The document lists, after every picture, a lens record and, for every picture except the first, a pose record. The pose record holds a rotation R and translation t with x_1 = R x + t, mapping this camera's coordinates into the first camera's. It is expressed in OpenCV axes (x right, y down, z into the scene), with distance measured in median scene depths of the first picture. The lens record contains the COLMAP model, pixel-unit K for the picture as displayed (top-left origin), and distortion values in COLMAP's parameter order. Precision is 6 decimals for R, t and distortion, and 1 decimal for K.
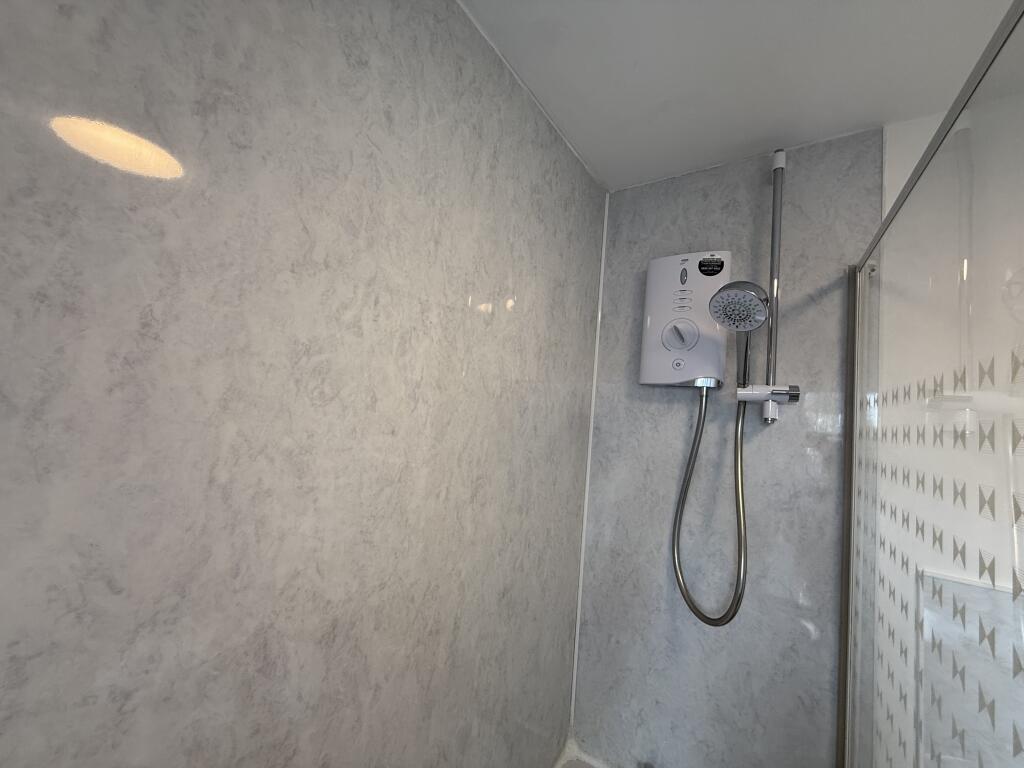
lens RADIAL K [[406.2, 0, 510.2], [0, 406.2, 387.3], [0, 0, 1]] dist [0.002400, -0.000486]
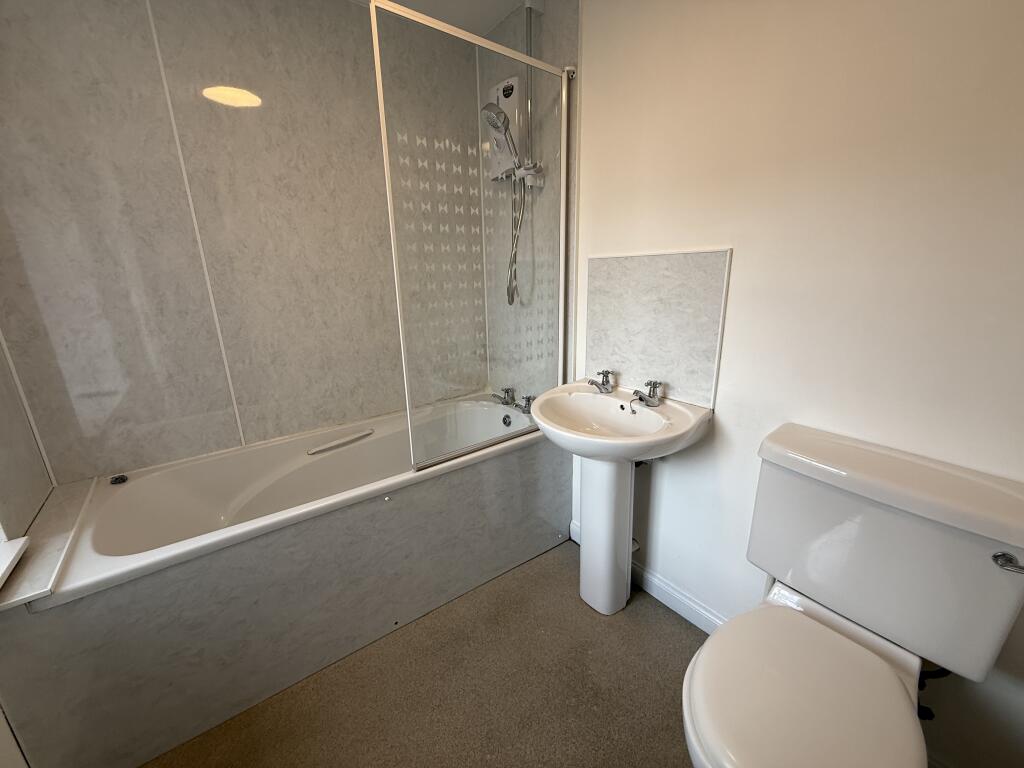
lens RADIAL K [[406.2, 0, 510.6], [0, 406.2, 381.1], [0, 0, 1]] dist [0.002400, -0.000486]
pose [[0.943115, -0.018577, -0.331947, 1.545270], [0.121843, 0.948284, 0.293106, 0.486094], [0.309336, -0.316878, 0.896605, -1.219145]]
